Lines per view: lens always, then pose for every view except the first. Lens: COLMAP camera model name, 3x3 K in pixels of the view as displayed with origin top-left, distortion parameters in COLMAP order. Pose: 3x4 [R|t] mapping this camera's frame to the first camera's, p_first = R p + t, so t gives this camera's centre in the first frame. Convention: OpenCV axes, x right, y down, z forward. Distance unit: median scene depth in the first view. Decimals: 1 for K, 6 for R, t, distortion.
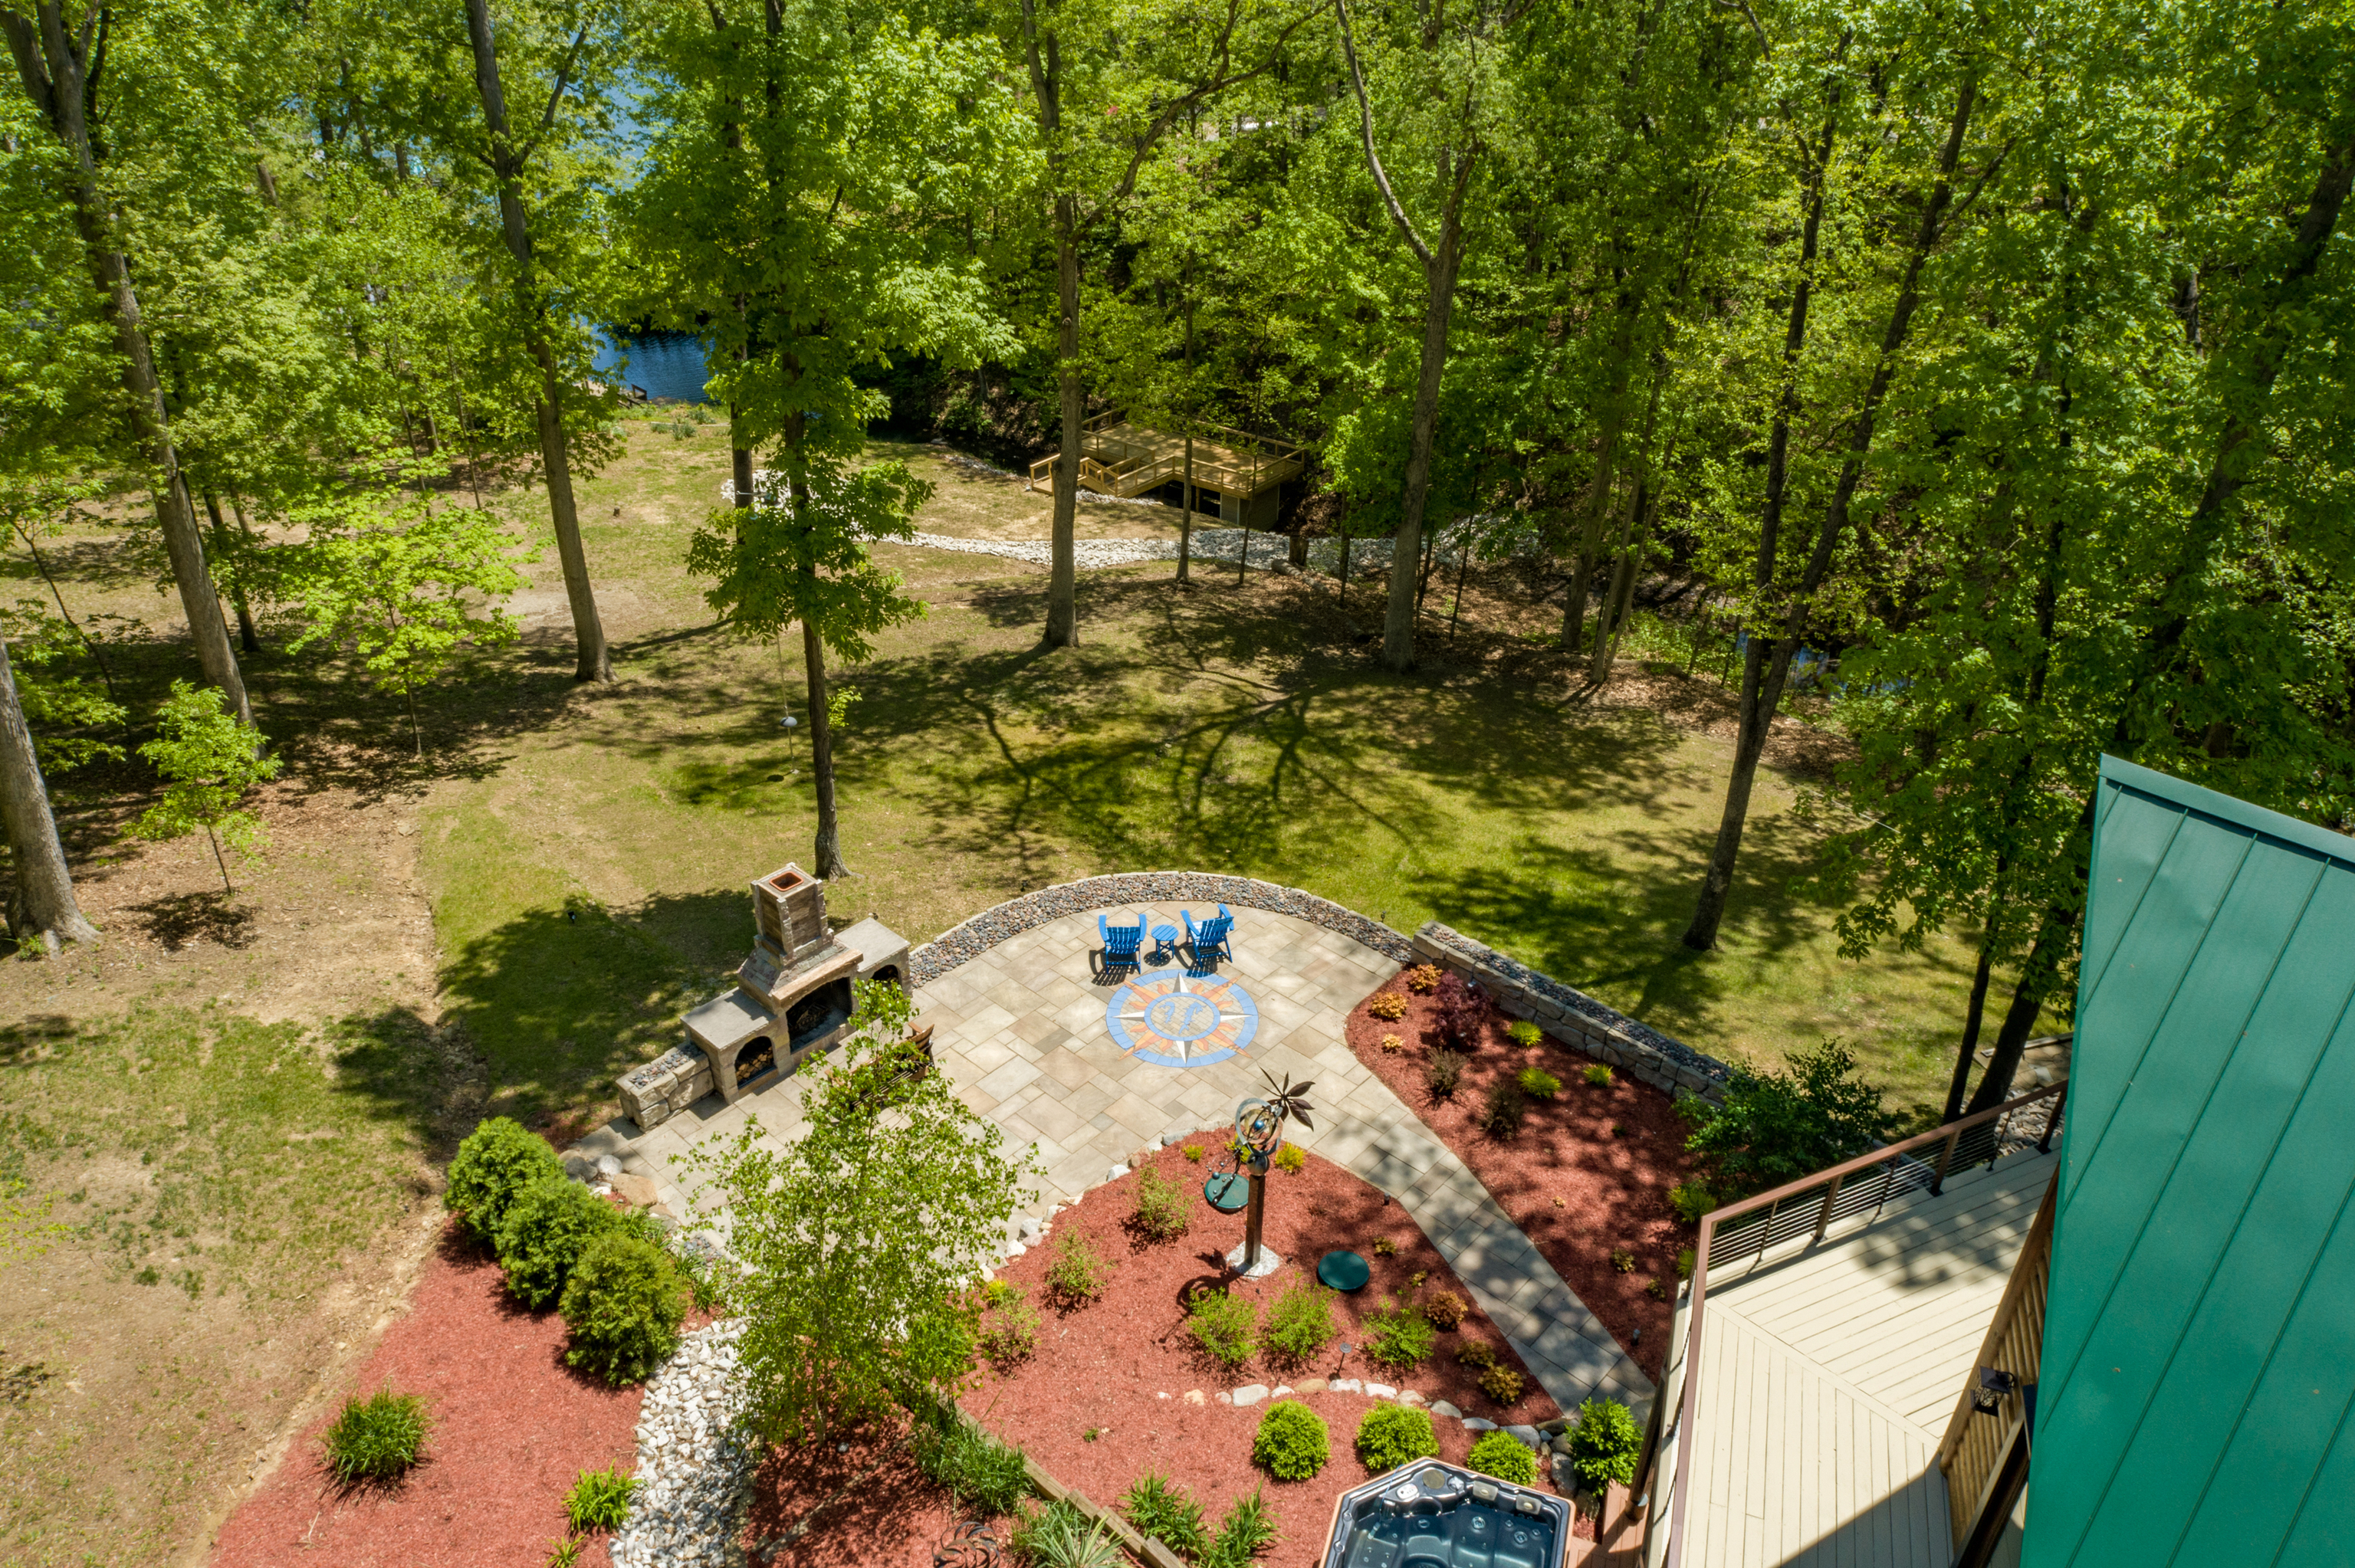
lens RADIAL K [[1601.9, 0, 1185.1], [0, 1601.9, 792.3], [0, 0, 1]] dist [-0.008323, -0.000156]
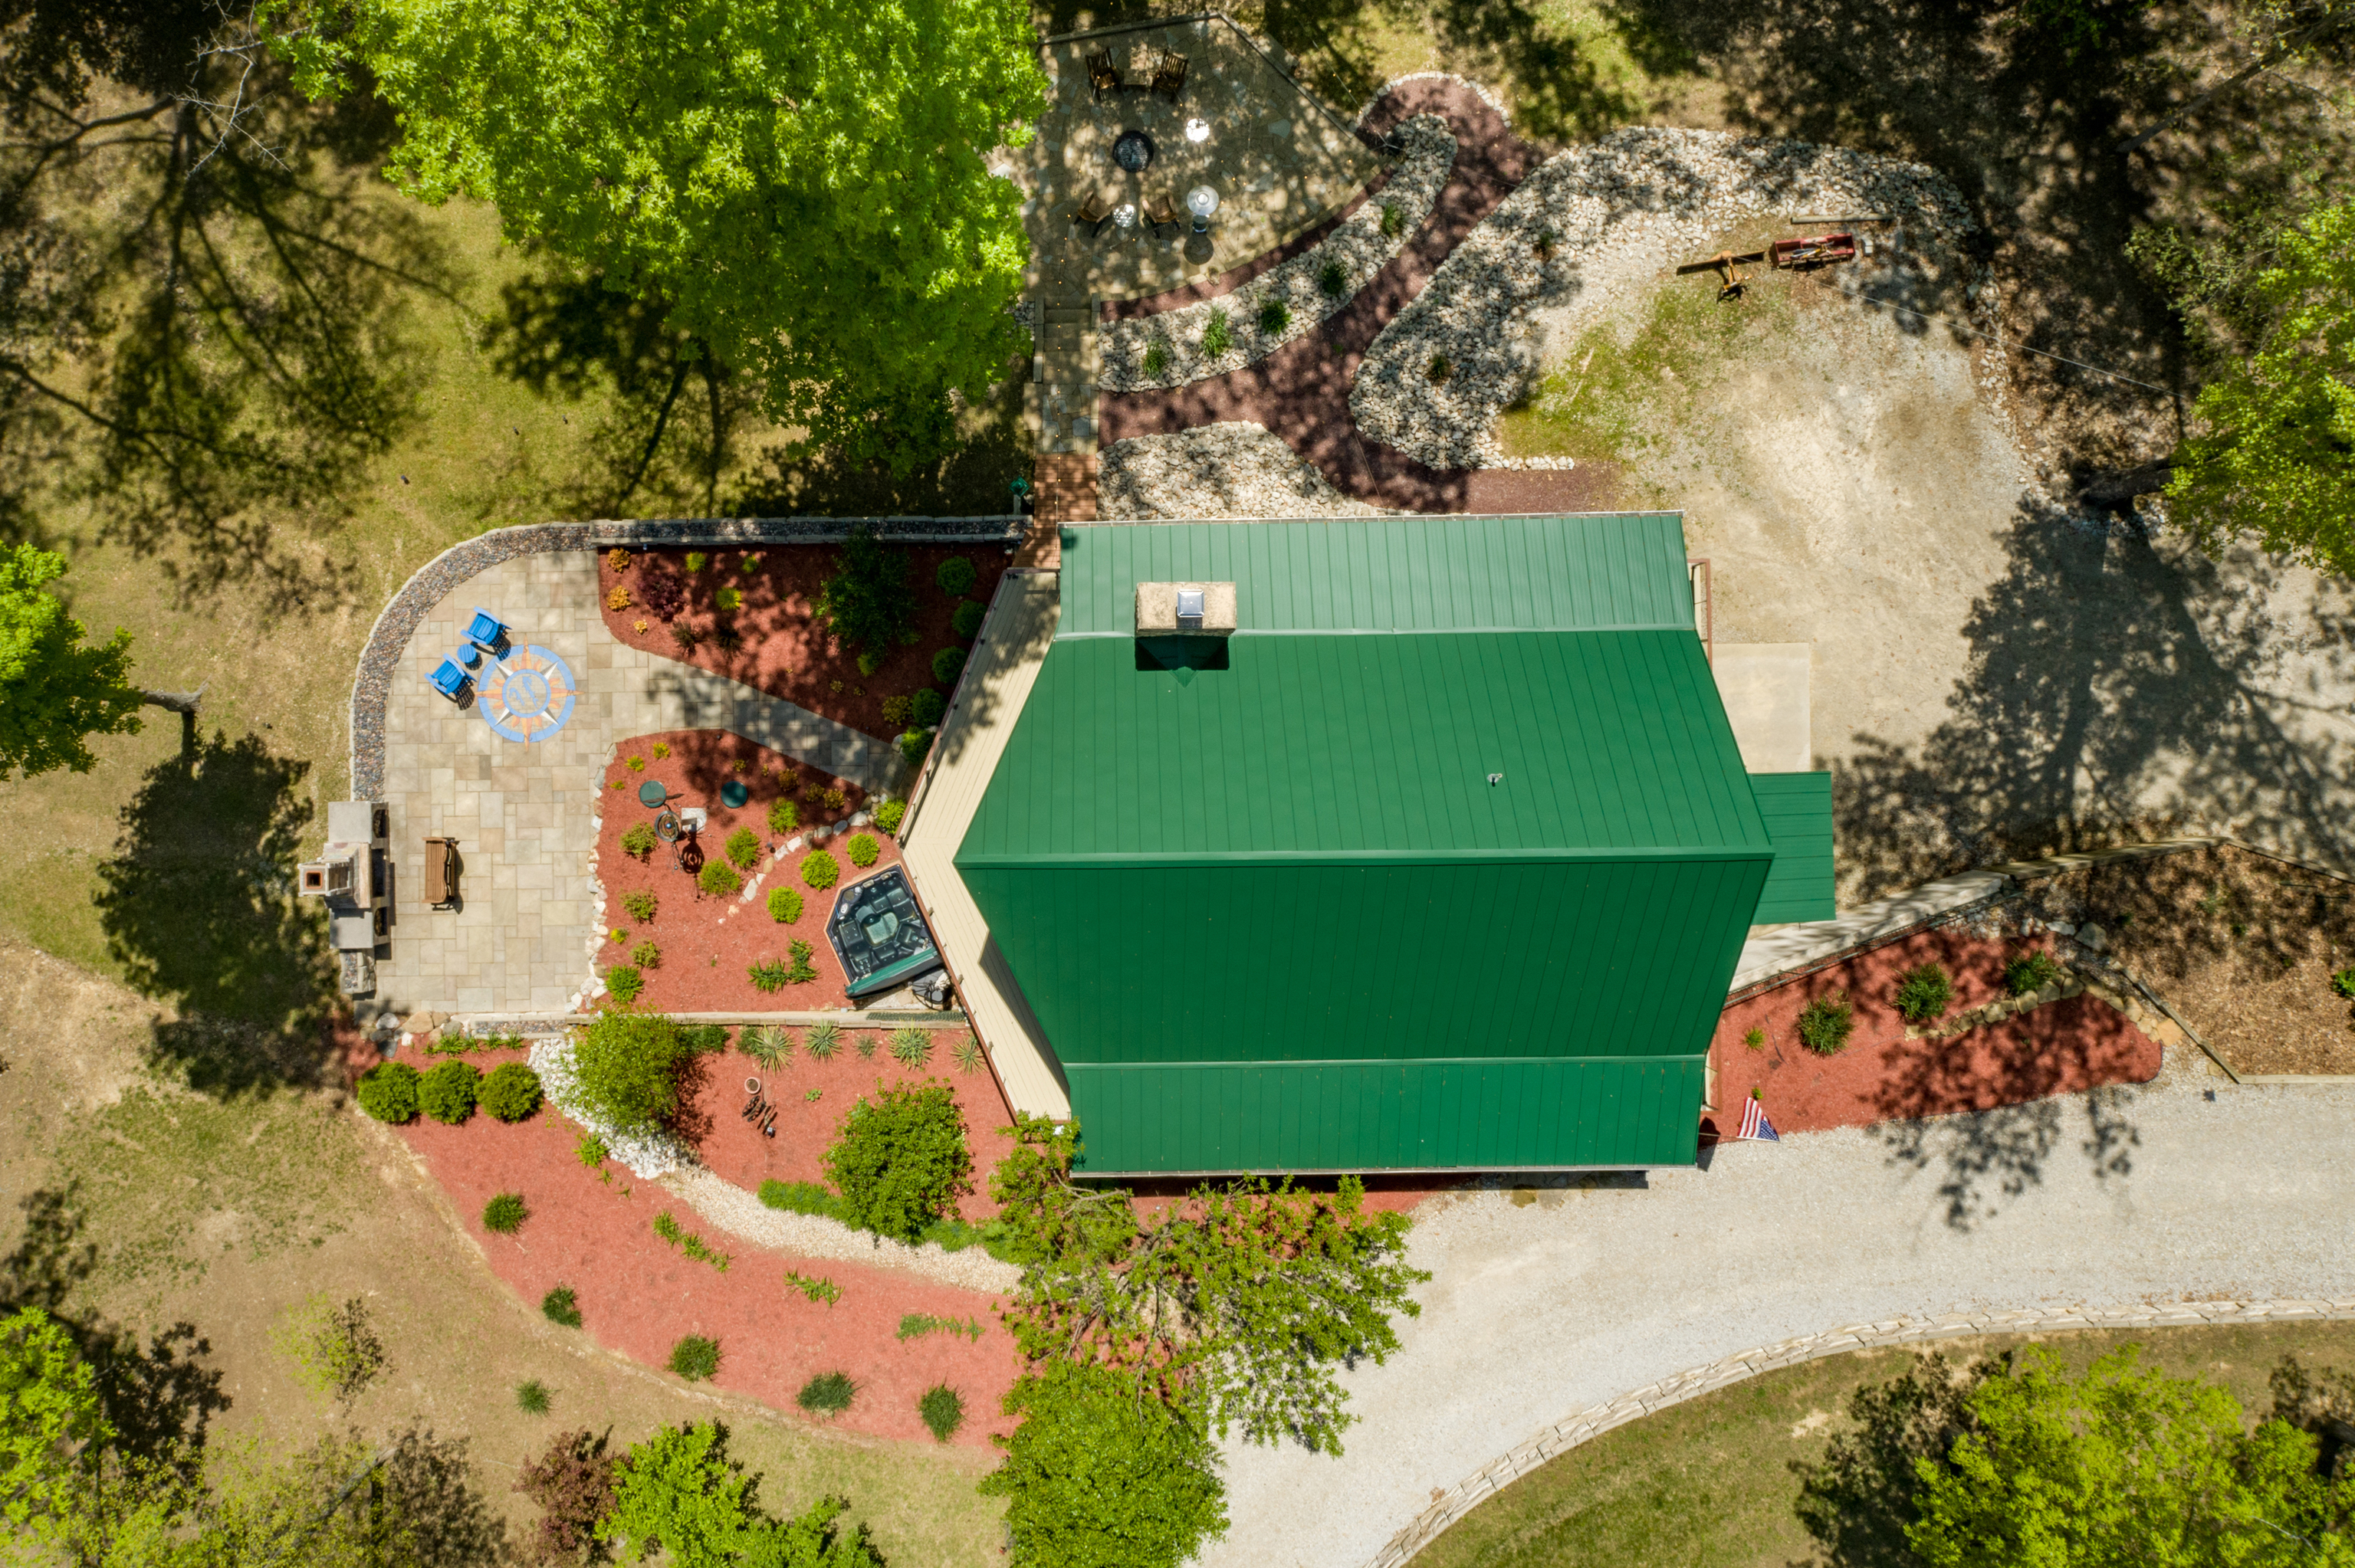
lens RADIAL K [[1643.1, 0, 1075.6], [0, 1643.1, 772.9], [0, 0, 1]] dist [0.006495, 0.004055]
pose [[0.729079, -0.684021, -0.023650, 0.255041], [0.379096, 0.374816, 0.846049, -0.672806], [-0.569851, -0.625802, 0.532580, -0.143046]]
